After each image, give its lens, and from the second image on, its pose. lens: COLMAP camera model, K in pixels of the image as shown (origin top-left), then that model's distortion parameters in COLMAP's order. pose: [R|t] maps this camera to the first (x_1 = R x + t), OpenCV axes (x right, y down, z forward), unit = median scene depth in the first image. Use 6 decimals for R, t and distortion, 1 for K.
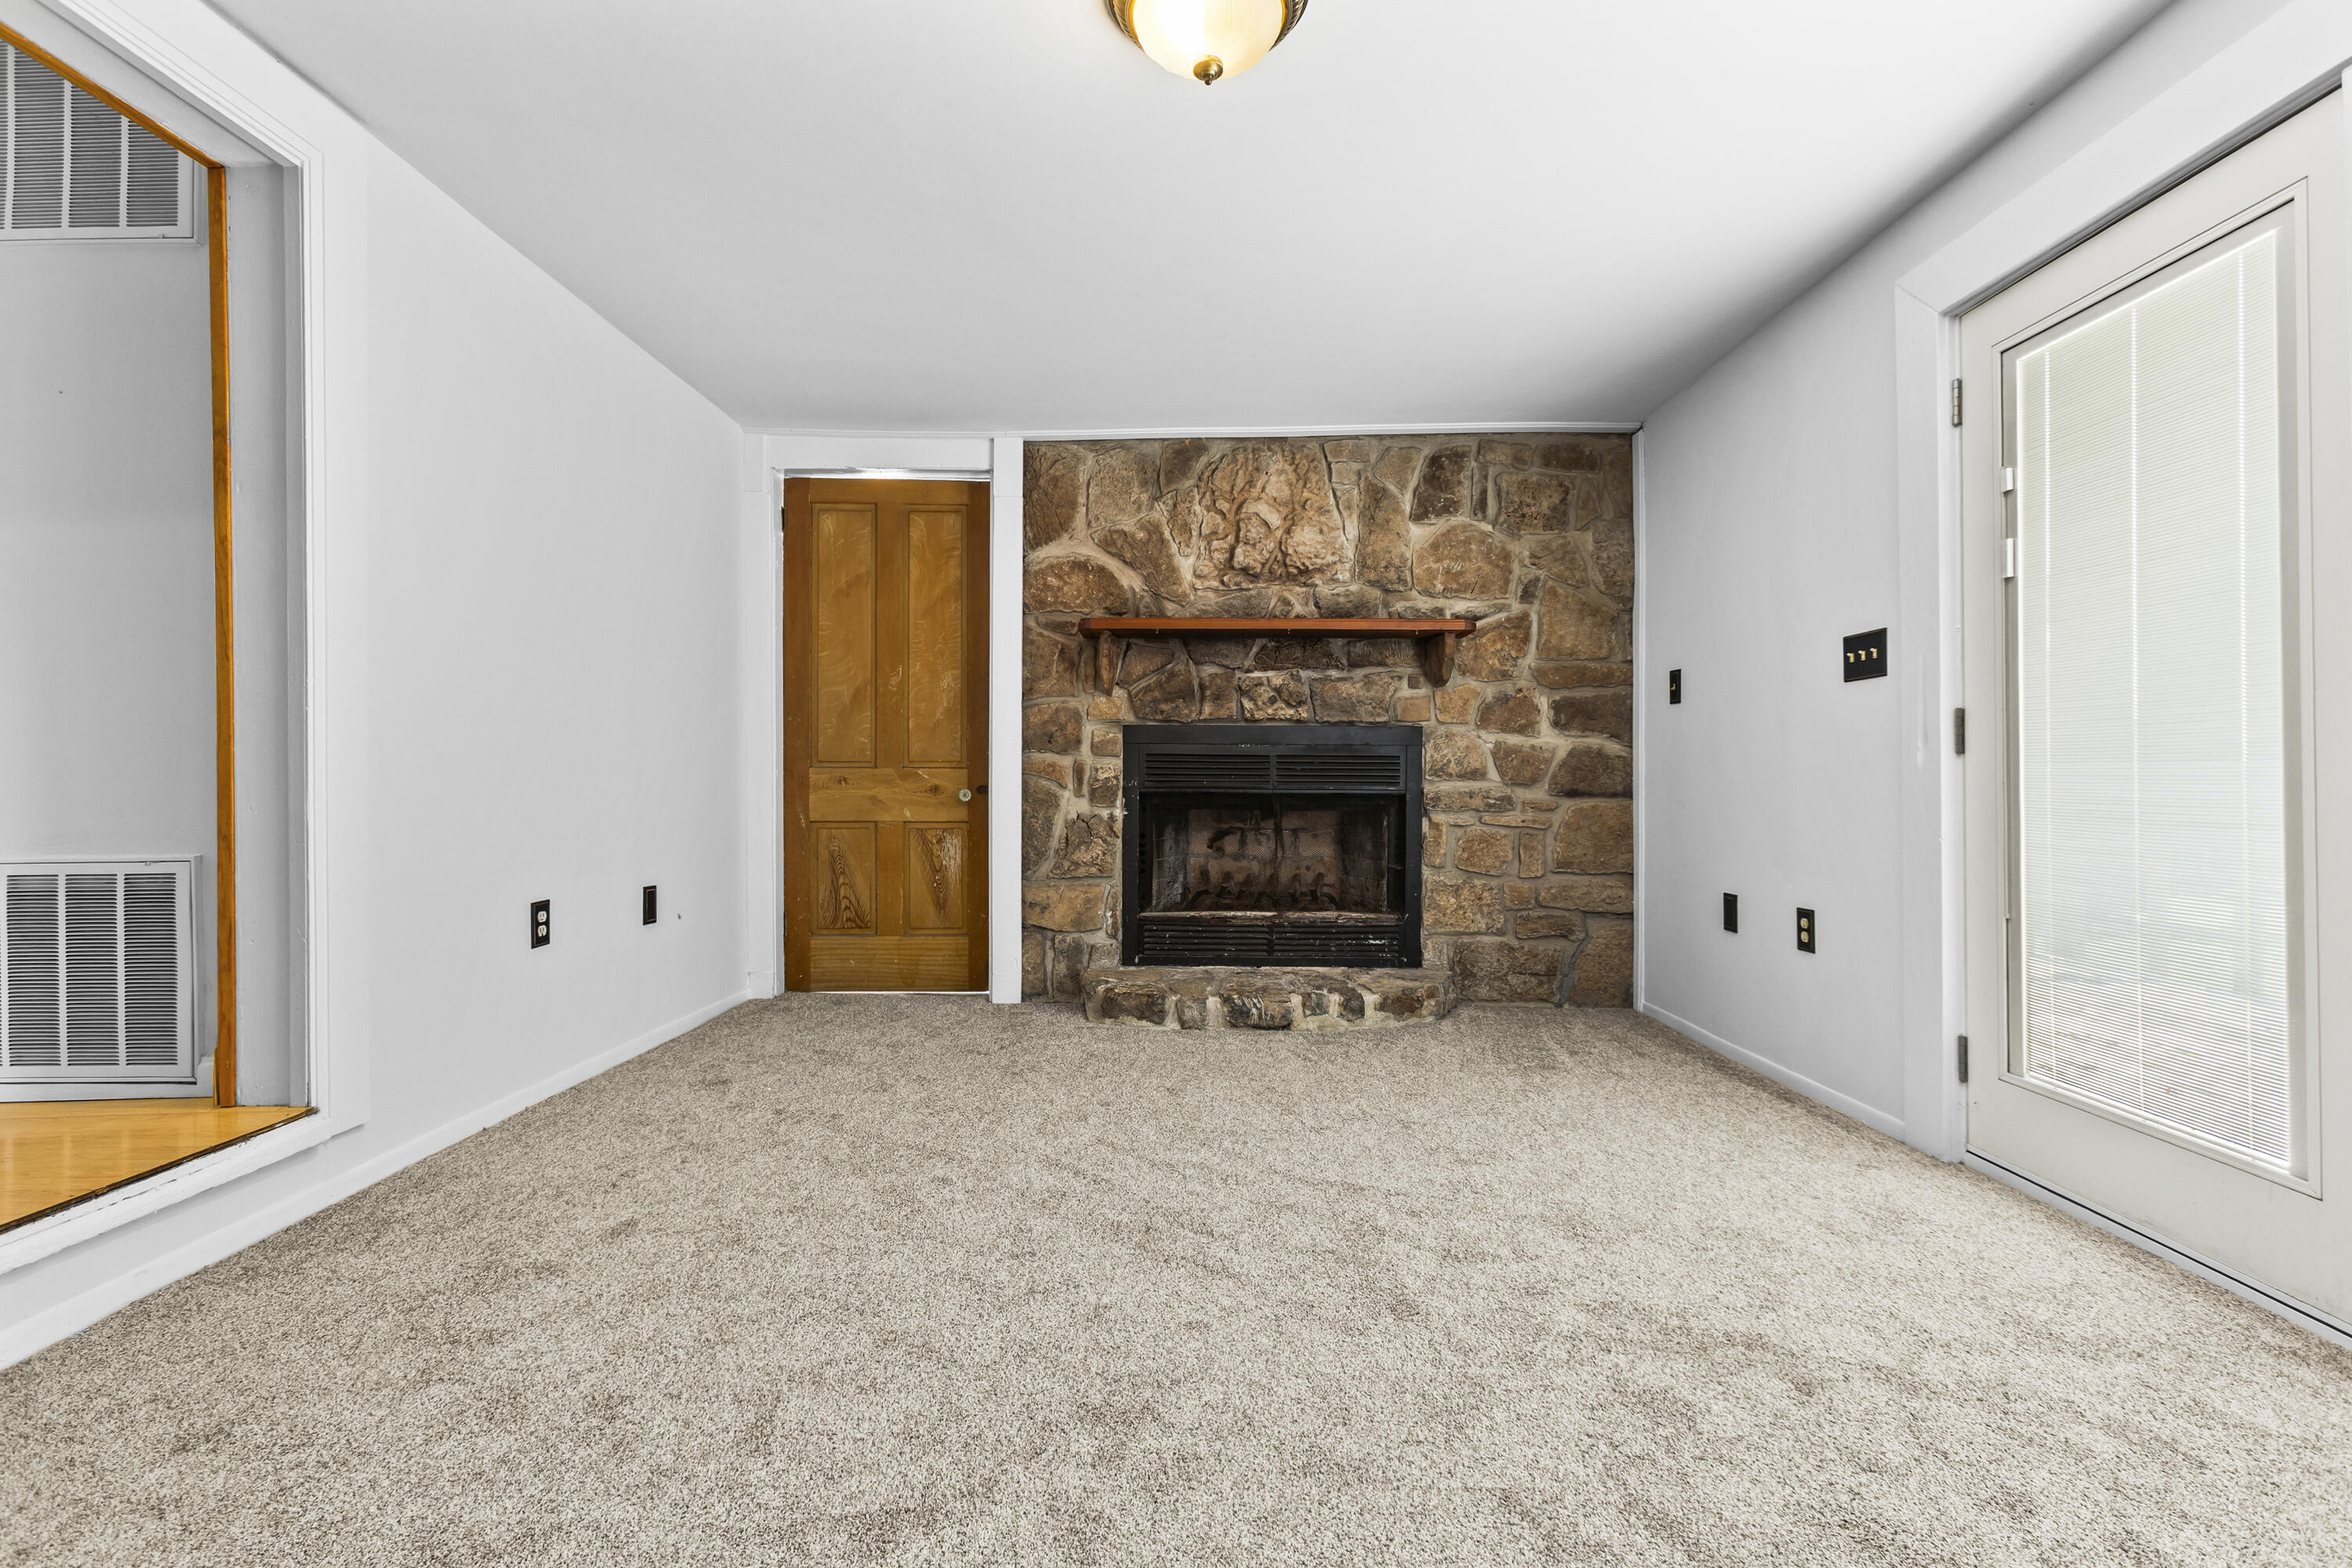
lens RADIAL K [[1055.1, 0, 1178.7], [0, 1055.1, 790.1], [0, 0, 1]] dist [0.000590, 0.002322]
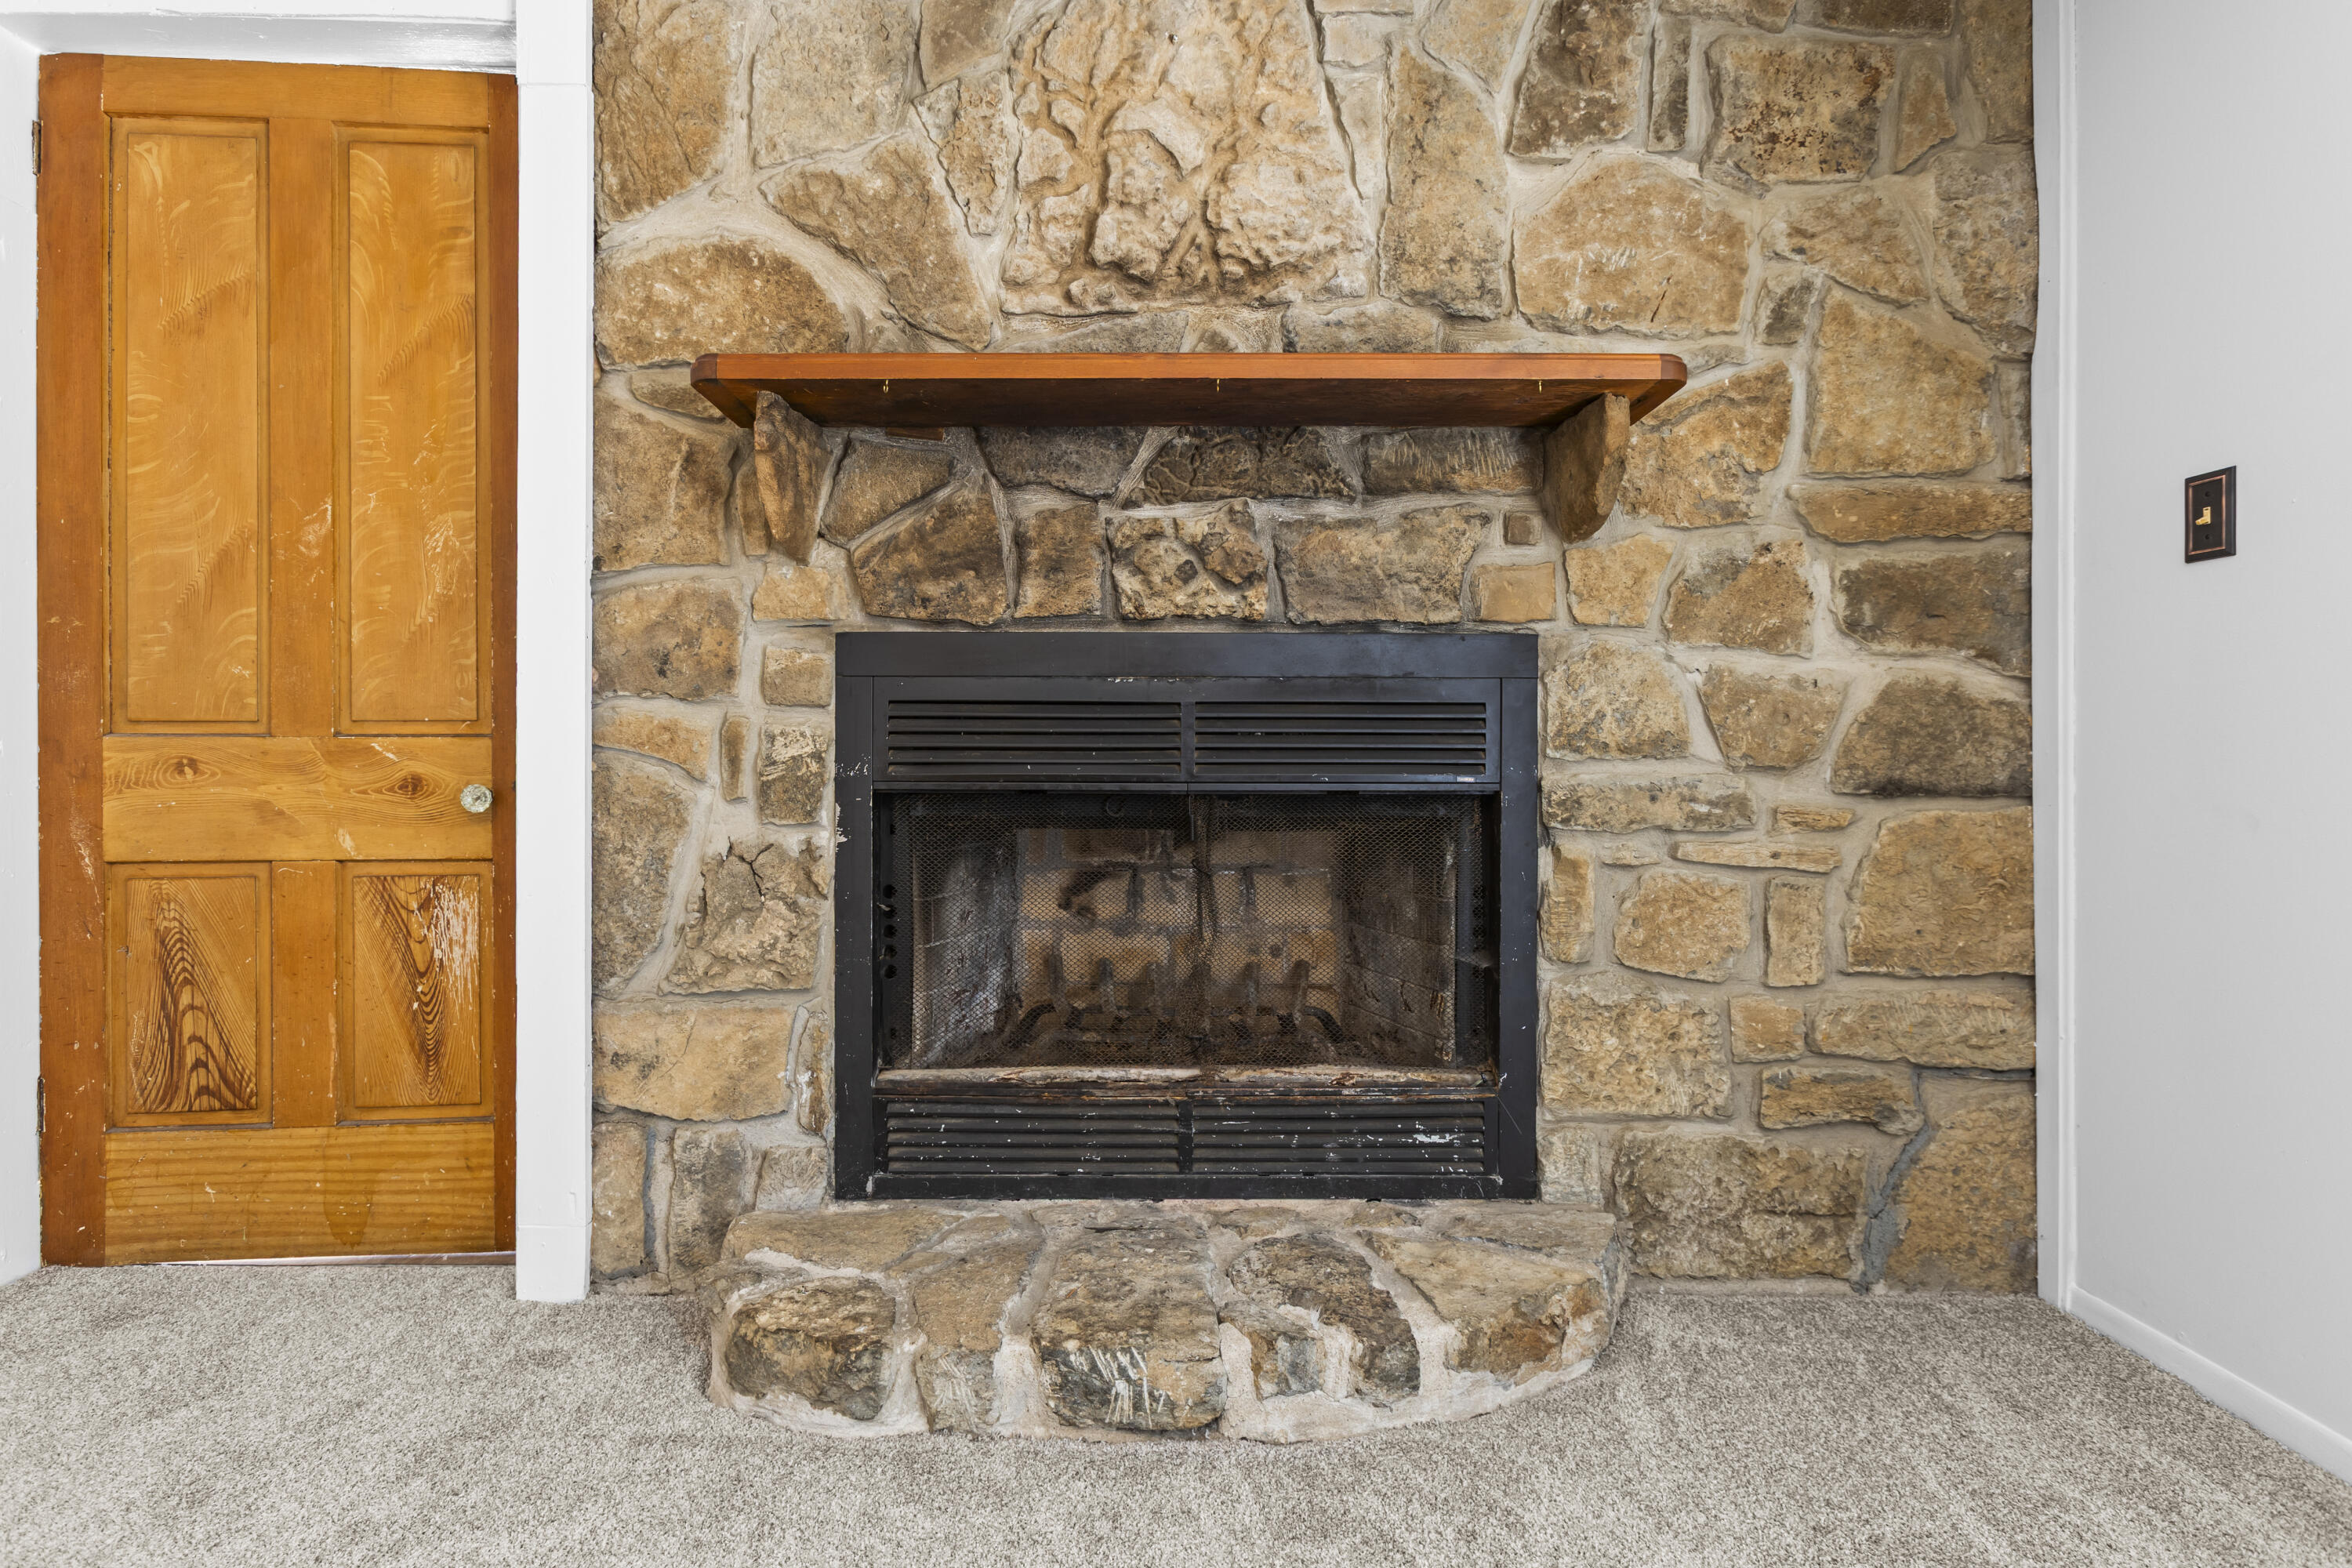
lens RADIAL K [[1265.9, 0, 1165.8], [0, 1265.9, 772.1], [0, 0, 1]] dist [0.016176, -0.000972]
pose [[0.999715, -0.003946, 0.023555, 0.068288], [0.004039, 0.999984, -0.003905, -0.002951], [-0.023539, 0.003999, 0.999715, 0.491399]]
